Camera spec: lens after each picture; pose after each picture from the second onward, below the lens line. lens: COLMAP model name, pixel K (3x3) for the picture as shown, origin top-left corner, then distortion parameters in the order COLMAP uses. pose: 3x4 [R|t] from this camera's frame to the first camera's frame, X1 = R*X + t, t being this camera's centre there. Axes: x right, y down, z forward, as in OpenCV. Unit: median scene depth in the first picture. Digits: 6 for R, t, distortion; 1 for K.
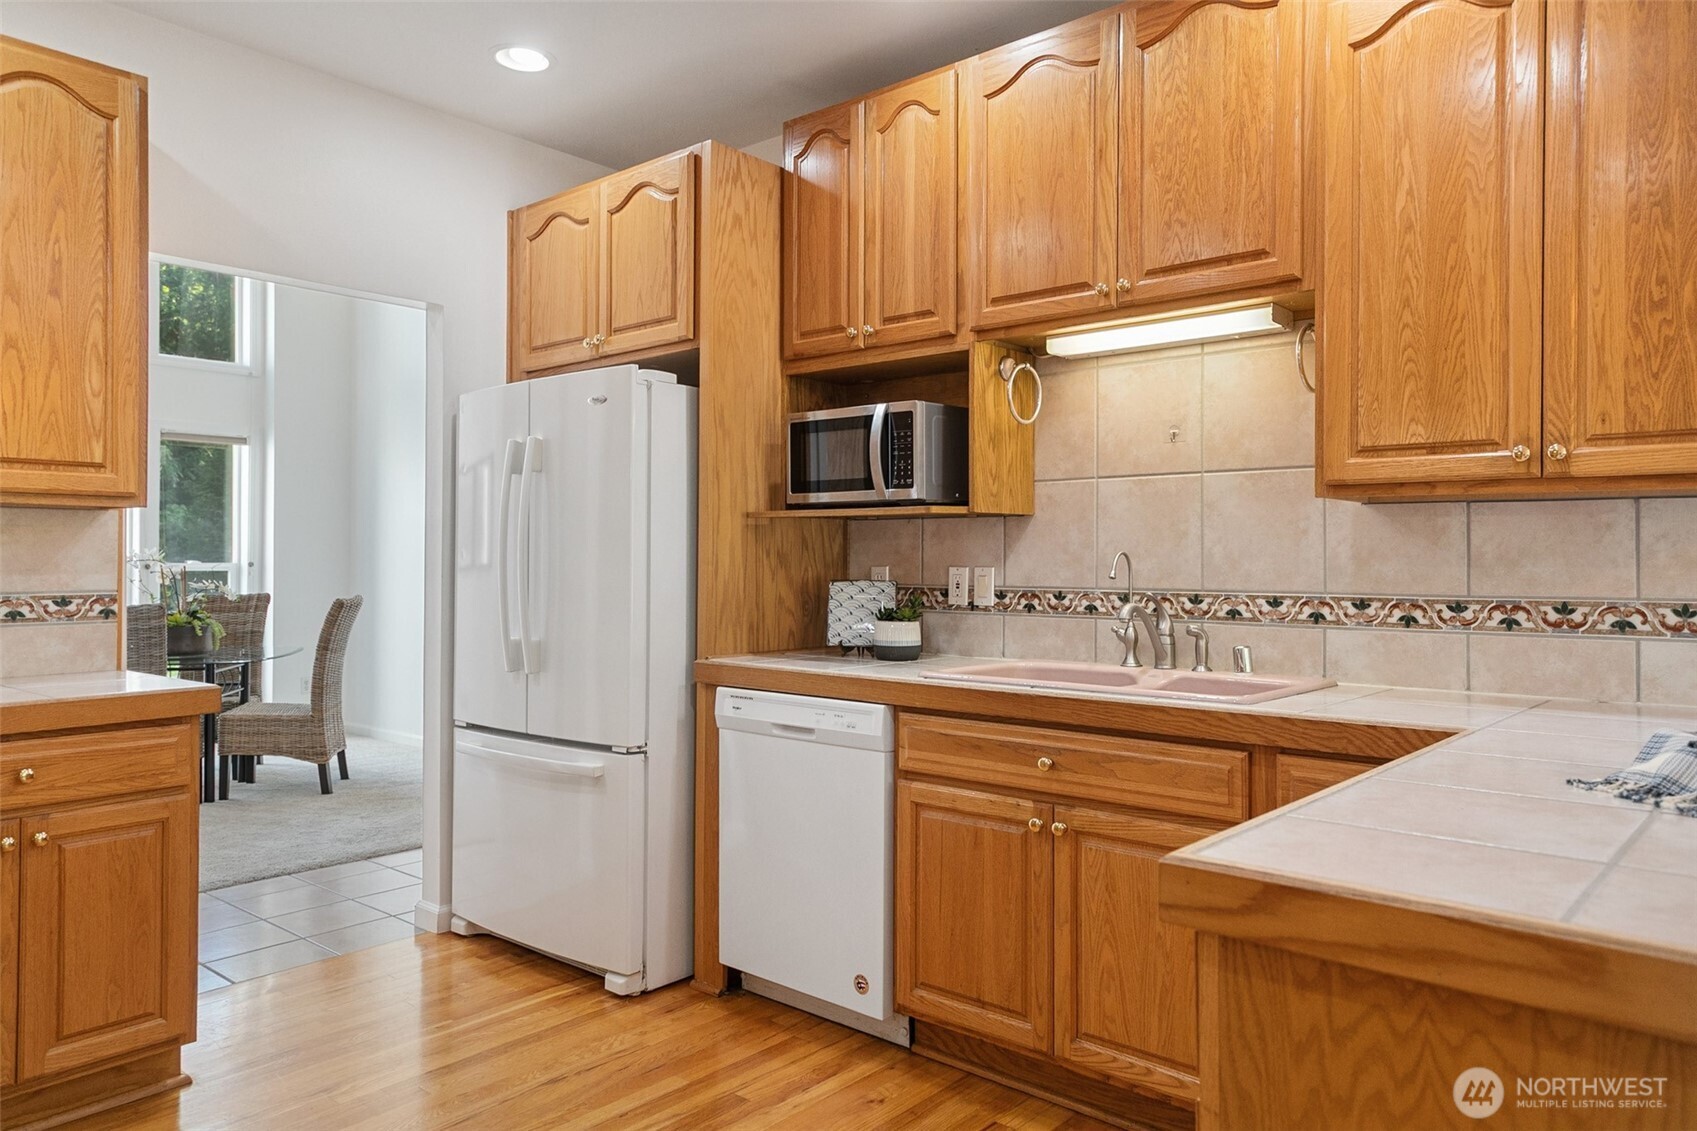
lens RADIAL K [[1170.3, 0, 859.4], [0, 1170.3, 551.4], [0, 0, 1]] dist [0.009212, -0.000108]
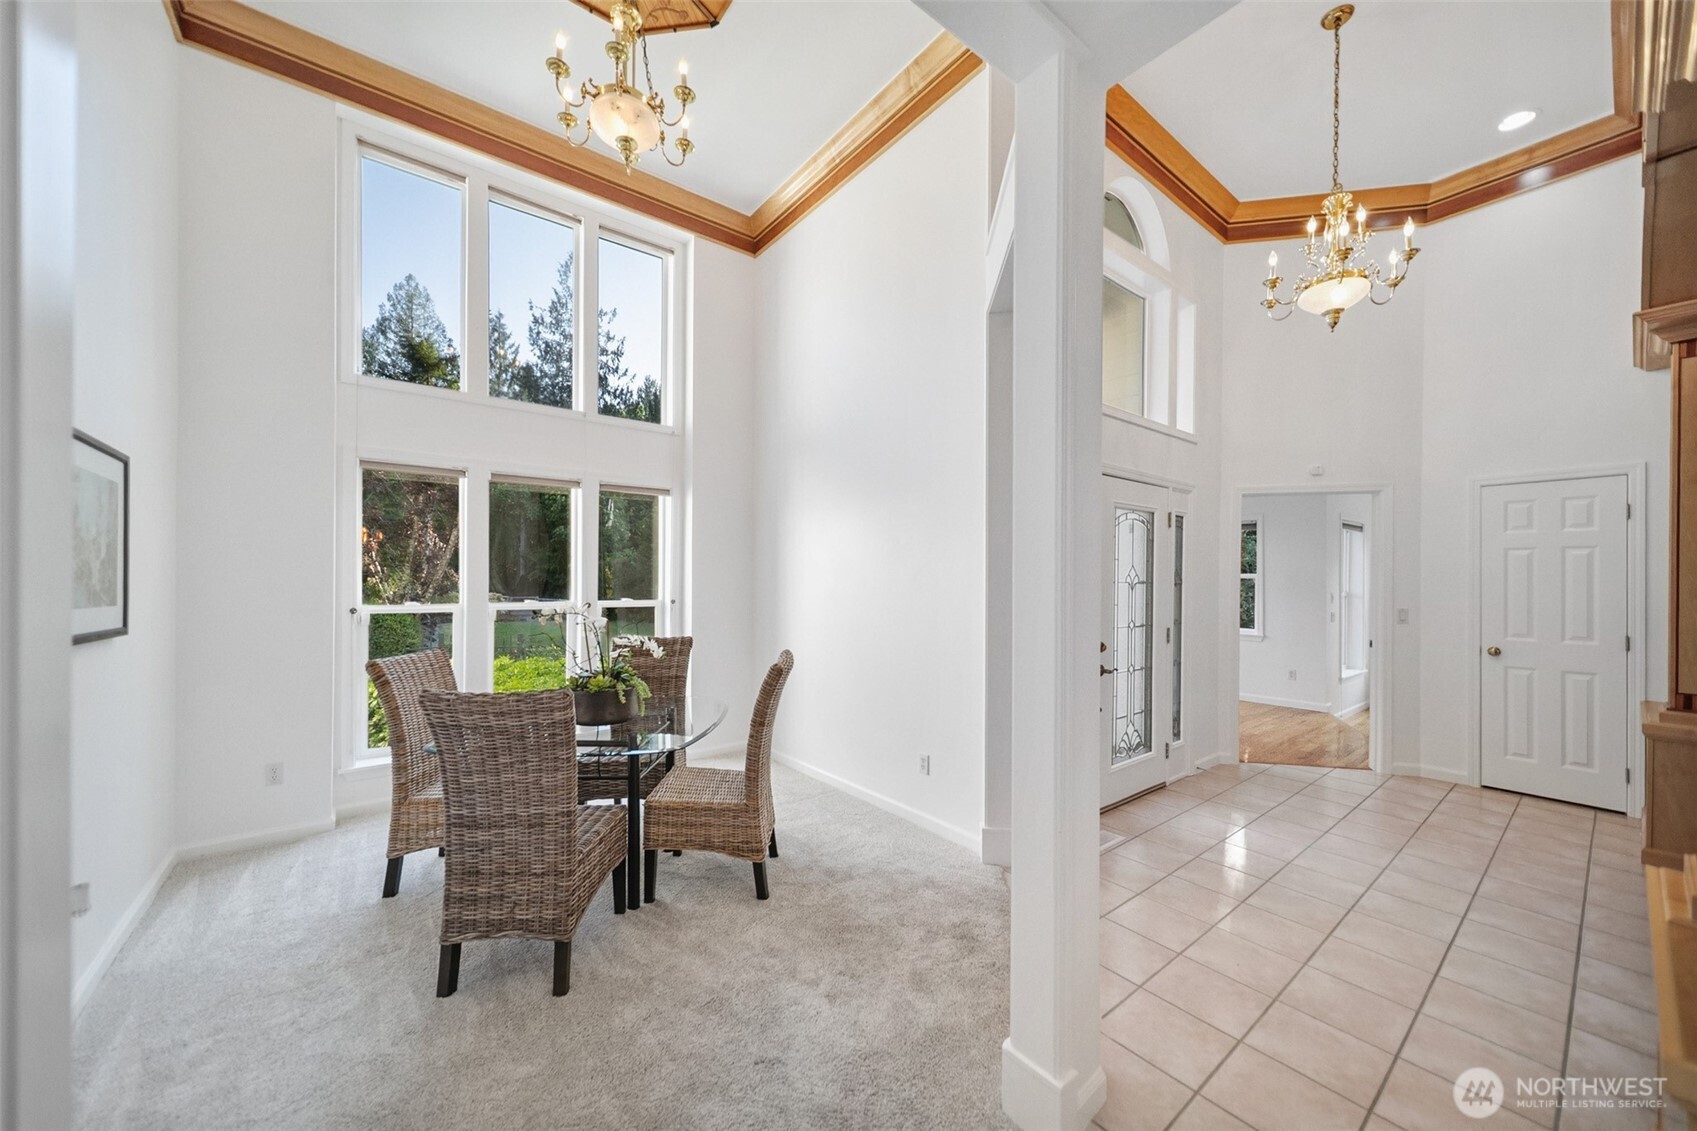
lens RADIAL K [[600.1, 0, 839.6], [0, 600.1, 574.4], [0, 0, 1]] dist [0.005658, -0.000107]
pose [[0.980302, 0.000222, -0.197503, -0.308060], [0.001119, 0.999977, 0.006680, -0.024652], [0.197500, -0.006769, 0.980280, 0.578845]]
